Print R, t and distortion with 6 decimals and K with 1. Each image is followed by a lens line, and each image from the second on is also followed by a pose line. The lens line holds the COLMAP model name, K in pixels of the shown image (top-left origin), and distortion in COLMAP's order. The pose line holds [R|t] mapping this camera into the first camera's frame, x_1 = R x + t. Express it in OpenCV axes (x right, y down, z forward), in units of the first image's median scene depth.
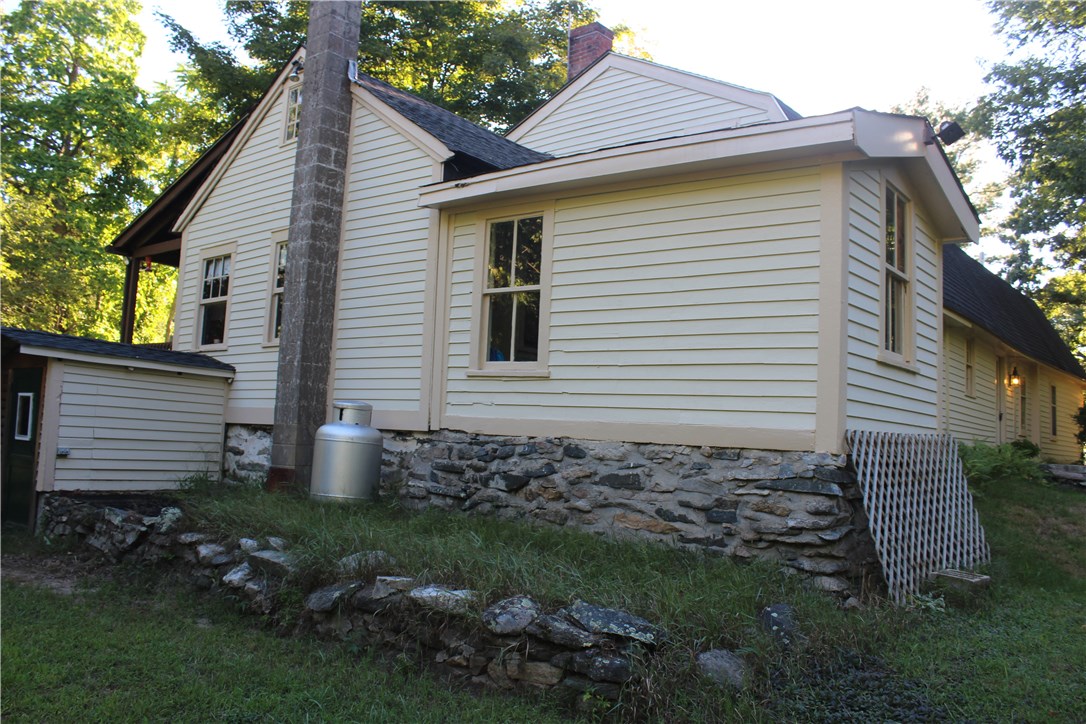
lens RADIAL K [[910.4, 0, 540.7], [0, 910.4, 363.1], [0, 0, 1]] dist [-0.118340, 0.075192]
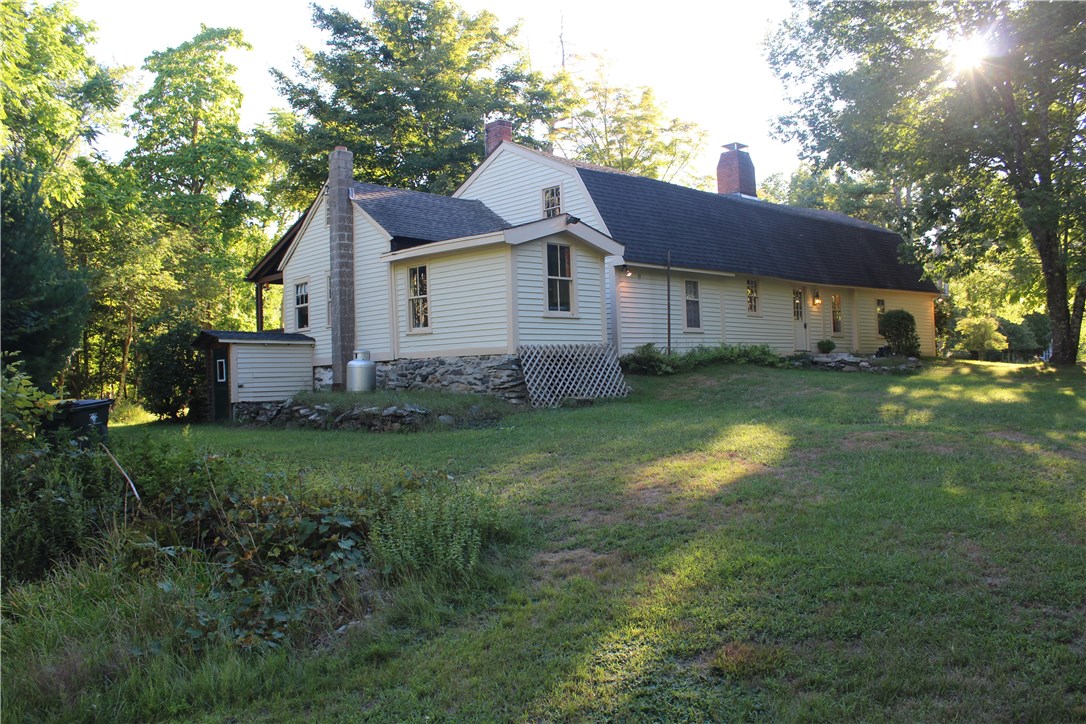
lens RADIAL K [[910.4, 0, 545.0], [0, 910.4, 359.4], [0, 0, 1]] dist [-0.118340, 0.075192]
pose [[0.989188, -0.083897, -0.120284, 0.494005], [0.091441, 0.994083, 0.058627, -0.025037], [0.114654, -0.068992, 0.991007, -1.148118]]
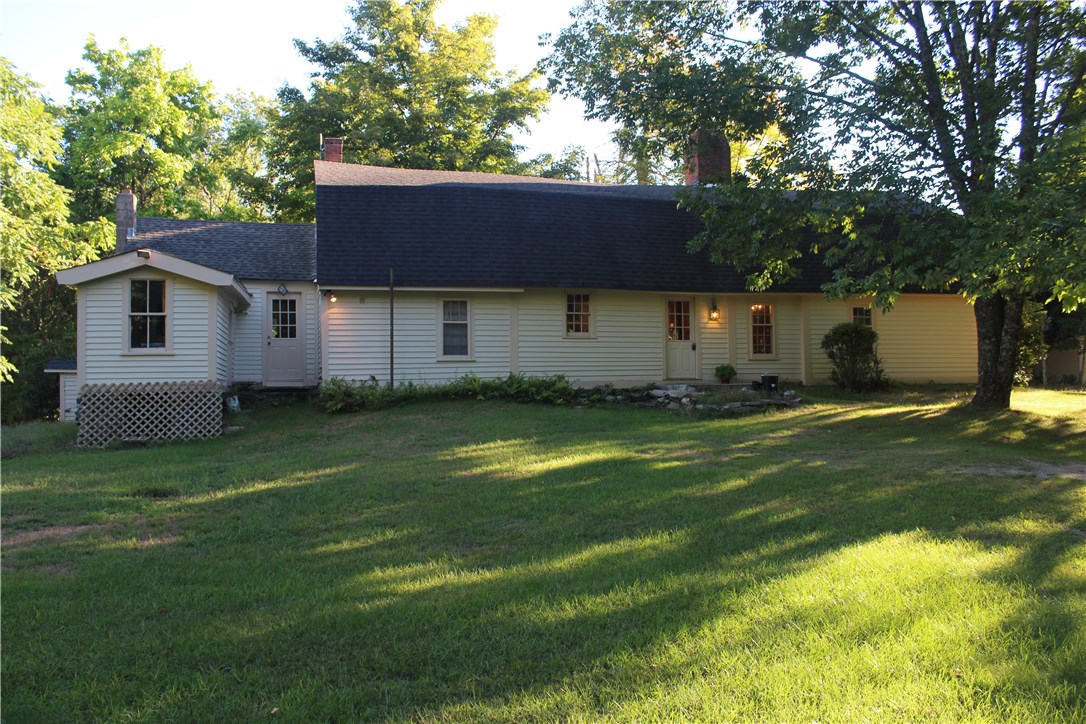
lens RADIAL K [[910.4, 0, 542.5], [0, 910.4, 368.1], [0, 0, 1]] dist [-0.118340, 0.075192]
pose [[0.788239, -0.075654, -0.610701, 2.096155], [0.108597, 0.993940, 0.017037, 0.089736], [0.605711, -0.079750, 0.791678, -0.177632]]
